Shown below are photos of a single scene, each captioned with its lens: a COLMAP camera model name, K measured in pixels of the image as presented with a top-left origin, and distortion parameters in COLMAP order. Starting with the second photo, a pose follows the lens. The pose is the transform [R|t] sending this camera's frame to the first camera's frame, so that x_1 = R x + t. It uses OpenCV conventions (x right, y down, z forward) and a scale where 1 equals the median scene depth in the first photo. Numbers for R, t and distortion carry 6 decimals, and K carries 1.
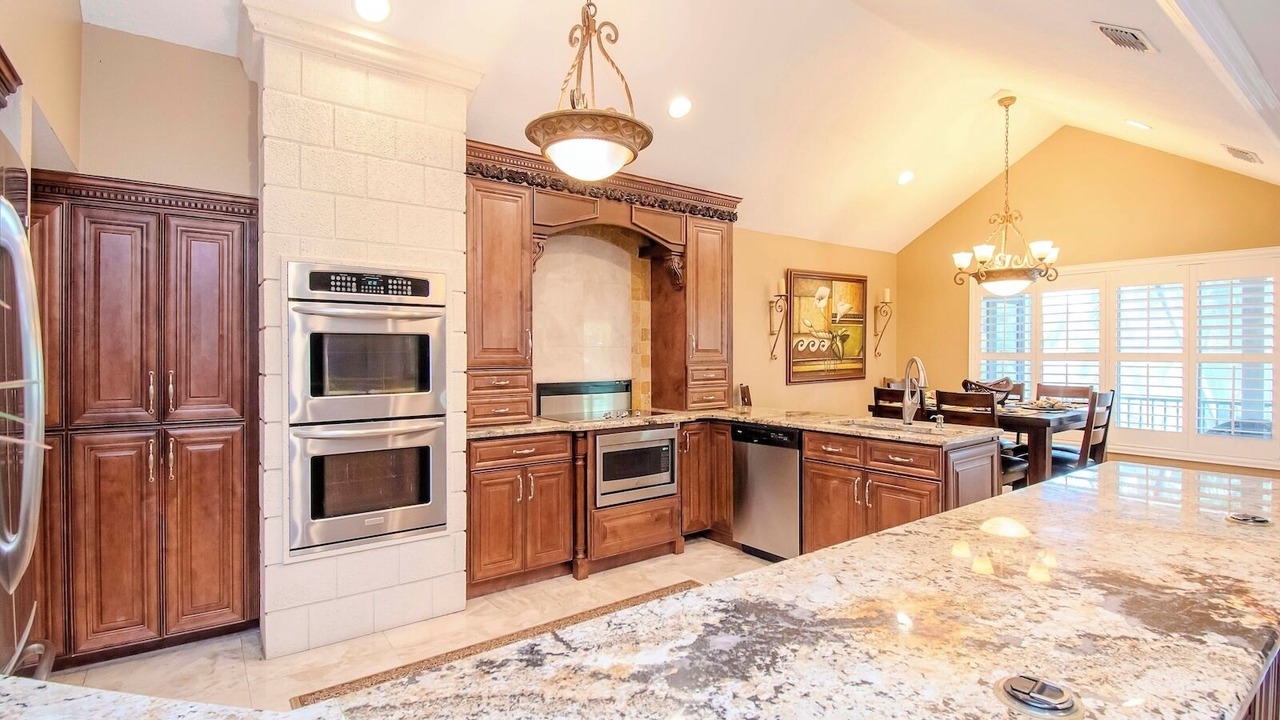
lens RADIAL K [[601.9, 0, 633.8], [0, 601.9, 357.5], [0, 0, 1]] dist [0.011427, -0.027479]
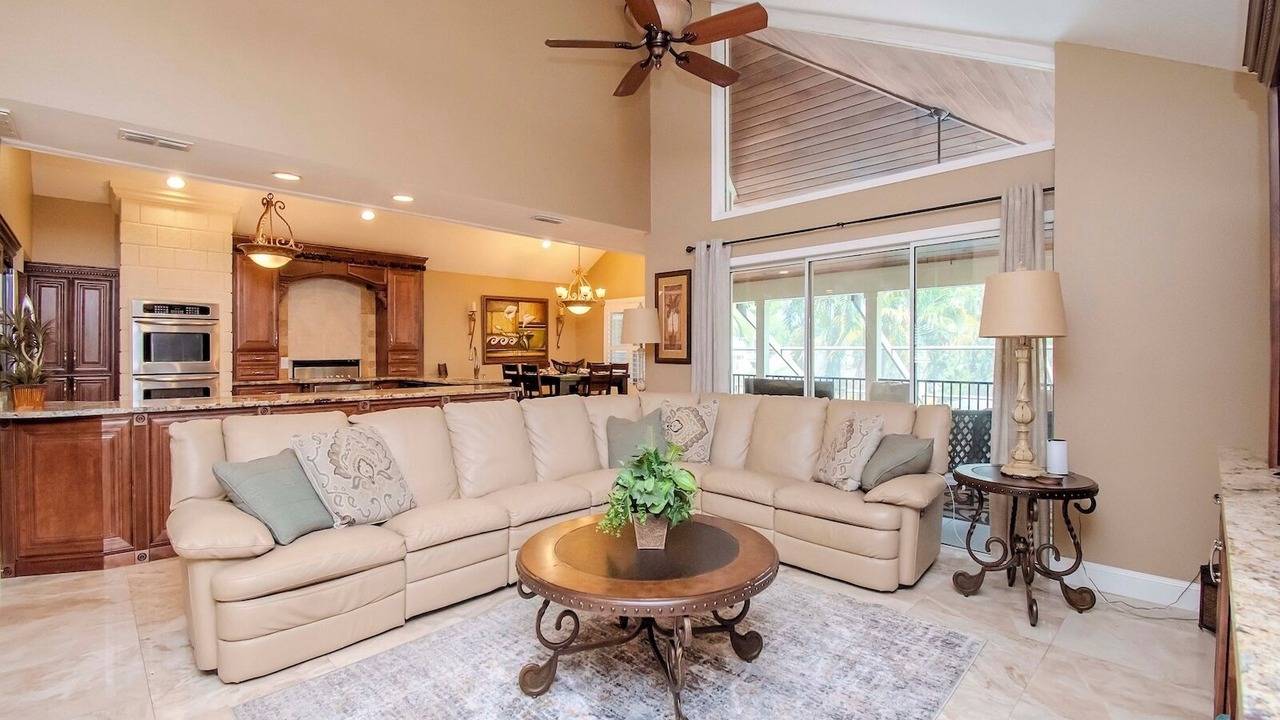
lens RADIAL K [[574.9, 0, 640.3], [0, 574.9, 350.6], [0, 0, 1]] dist [0.023337, -0.031259]
pose [[0.991947, 0.002120, 0.126636, 0.767319], [-0.000963, 0.999957, -0.009196, 0.032686], [-0.126650, 0.009000, 0.991907, -1.005740]]
